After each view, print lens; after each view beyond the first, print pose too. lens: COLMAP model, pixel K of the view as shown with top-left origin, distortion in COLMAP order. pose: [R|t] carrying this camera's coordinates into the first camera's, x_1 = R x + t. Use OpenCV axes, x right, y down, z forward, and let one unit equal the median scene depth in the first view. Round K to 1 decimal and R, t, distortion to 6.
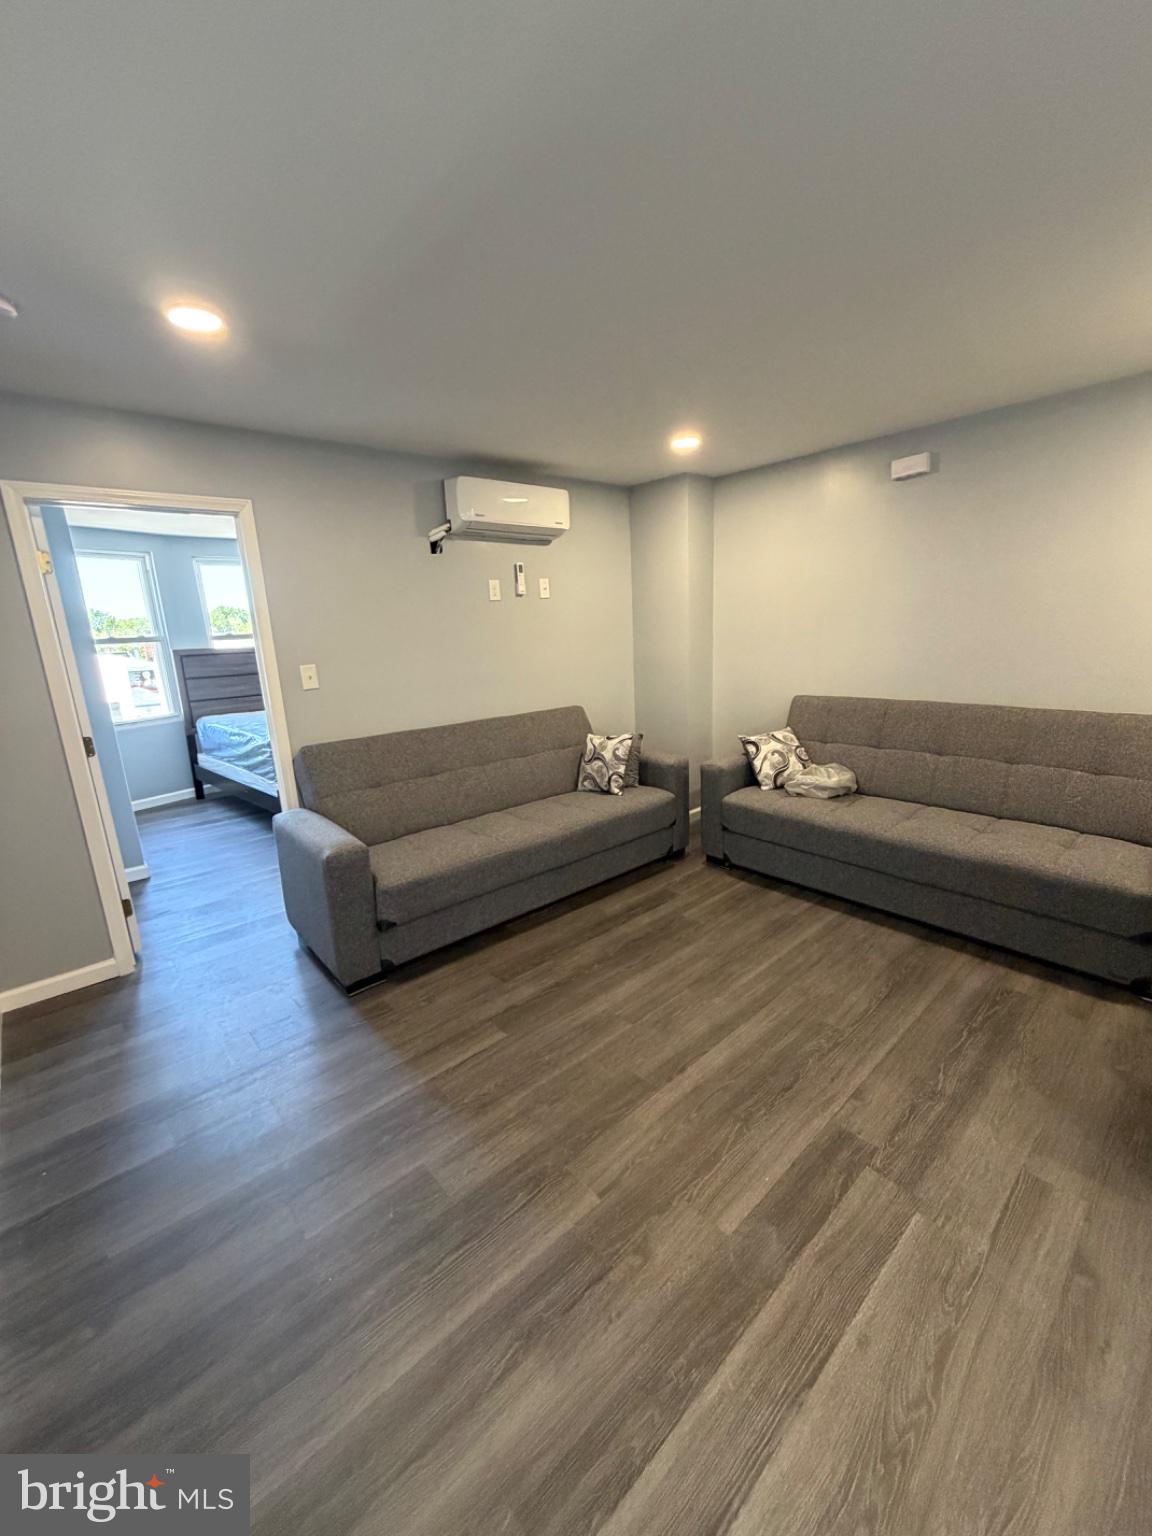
lens RADIAL K [[610.6, 0, 575.5], [0, 610.6, 766.6], [0, 0, 1]] dist [0.000107, 0.000552]
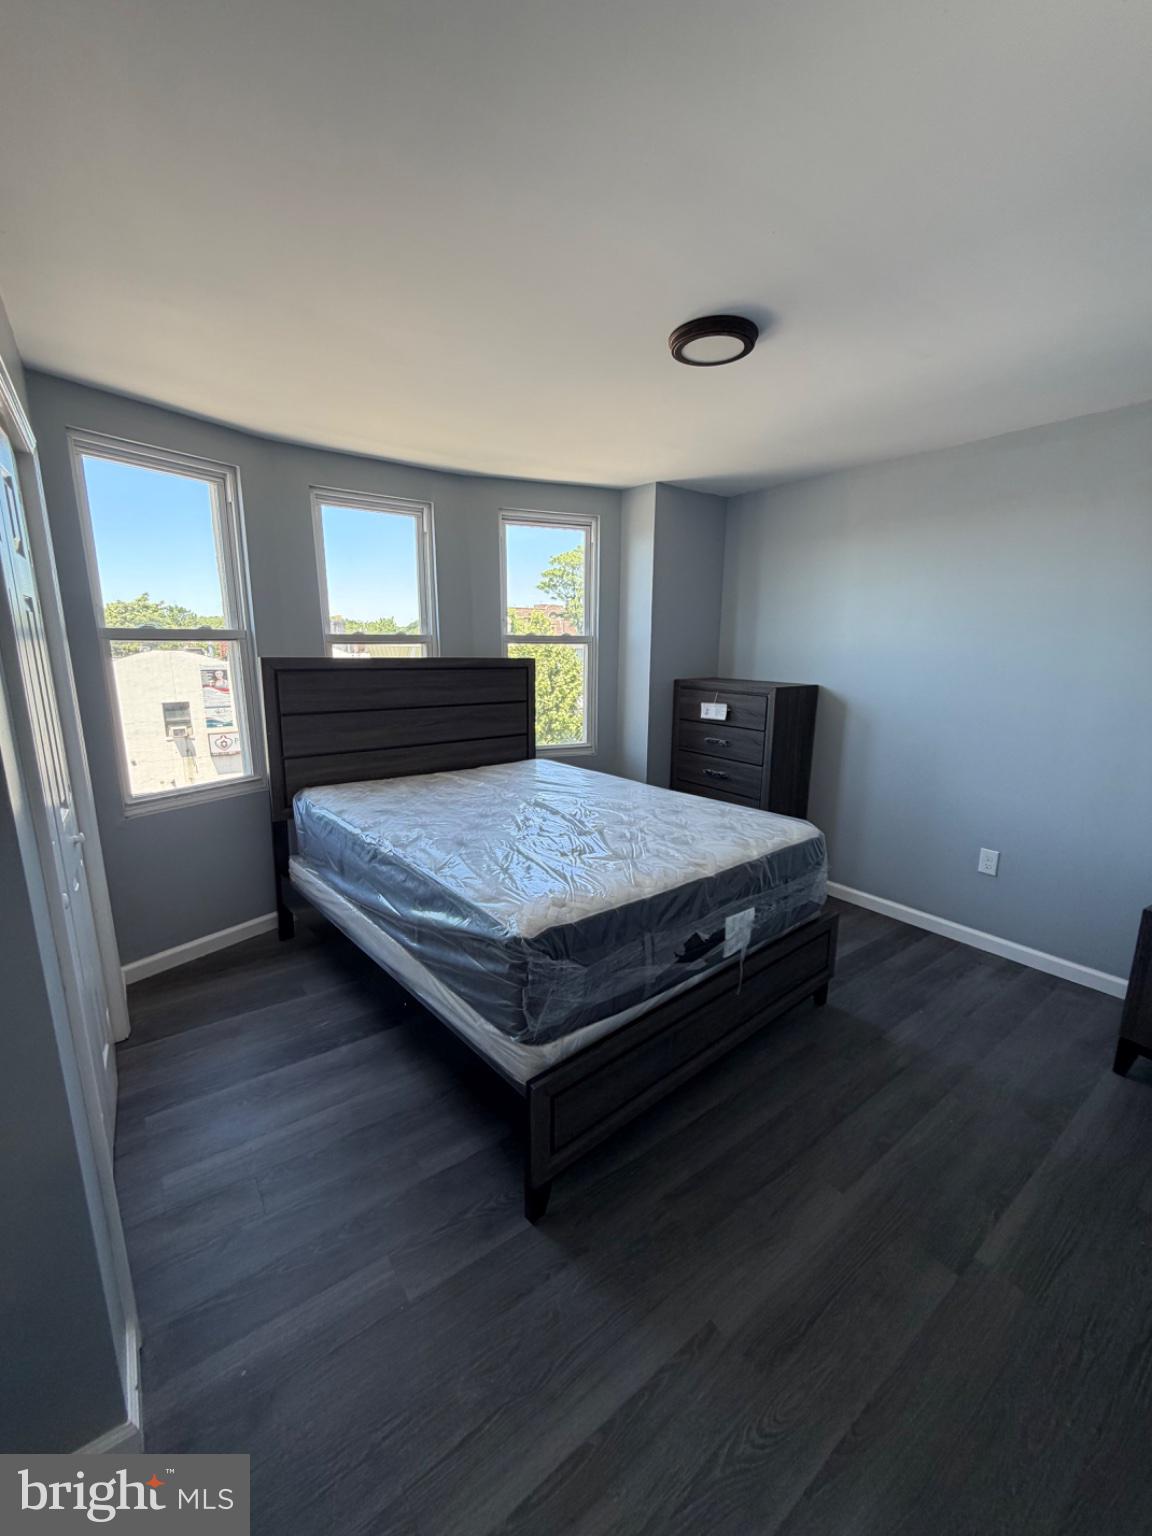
lens RADIAL K [[610.6, 0, 576.6], [0, 610.6, 768.0], [0, 0, 1]] dist [0.000107, 0.000552]
pose [[0.994755, 0.068665, -0.075809, -0.340335], [-0.070676, 0.997206, -0.024171, -0.101791], [0.073938, 0.029402, 0.996829, 0.495563]]
